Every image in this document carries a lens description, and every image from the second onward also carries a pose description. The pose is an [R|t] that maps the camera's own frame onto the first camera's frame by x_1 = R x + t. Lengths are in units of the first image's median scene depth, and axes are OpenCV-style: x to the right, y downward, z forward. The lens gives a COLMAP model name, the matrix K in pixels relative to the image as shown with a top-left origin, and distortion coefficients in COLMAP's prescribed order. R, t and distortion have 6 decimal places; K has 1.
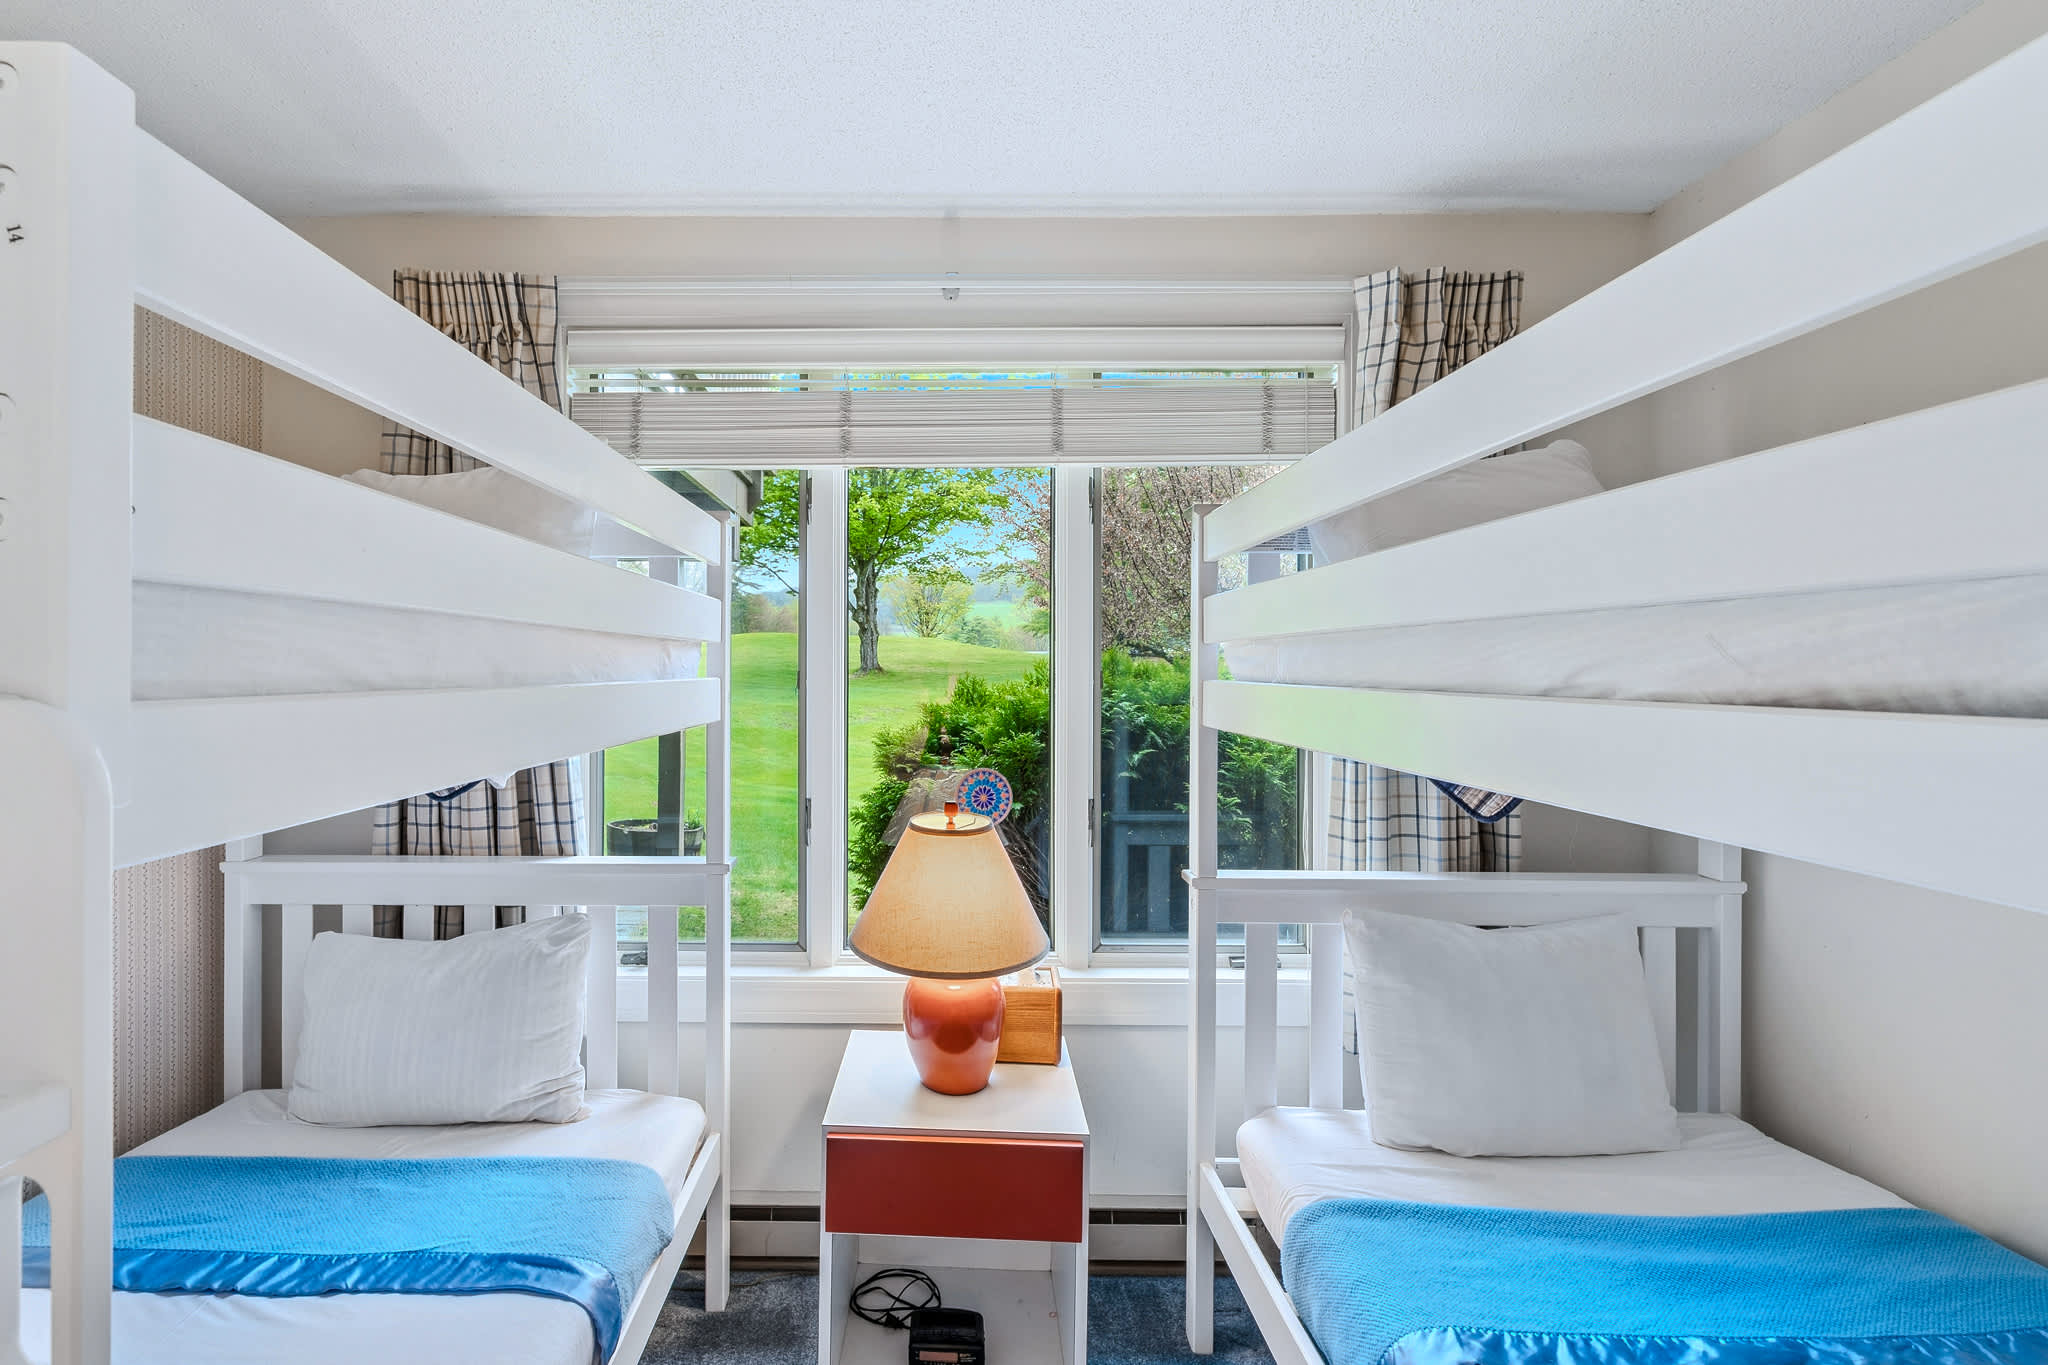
lens RADIAL K [[1145.2, 0, 1023.7], [0, 1145.2, 663.0], [0, 0, 1]] dist [-0.003993, -0.002139]
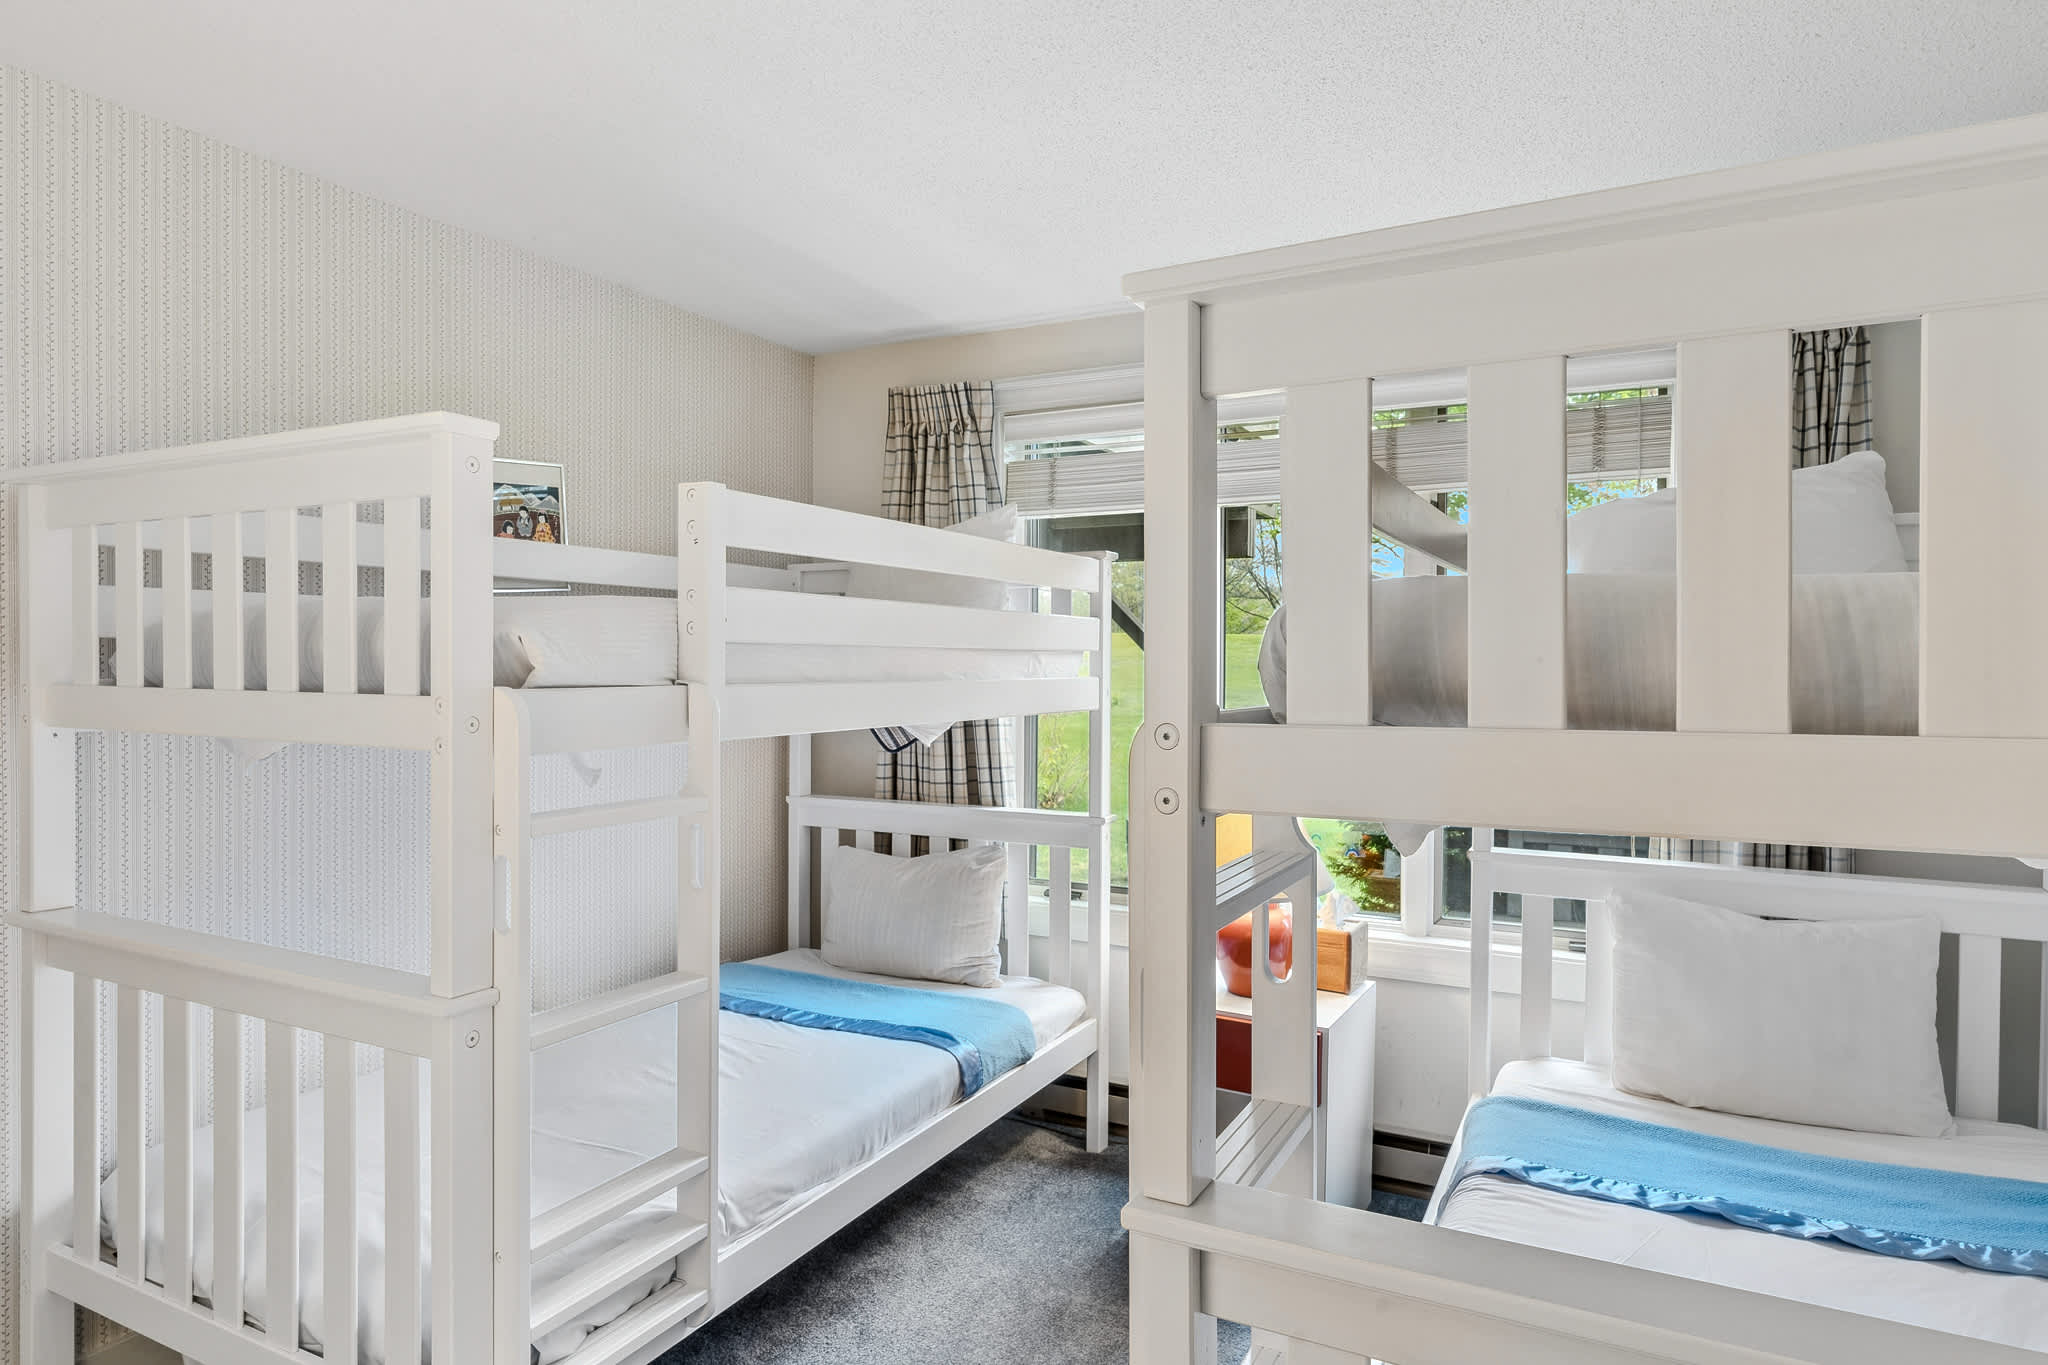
lens RADIAL K [[1200.2, 0, 1024.0], [0, 1200.2, 682.5], [0, 0, 1]] dist [0.000595, -0.000266]
pose [[0.905521, 0.010090, -0.424182, 0.240025], [-0.002787, 0.999837, 0.017835, -0.005234], [0.424293, -0.014968, 0.905401, -0.287607]]
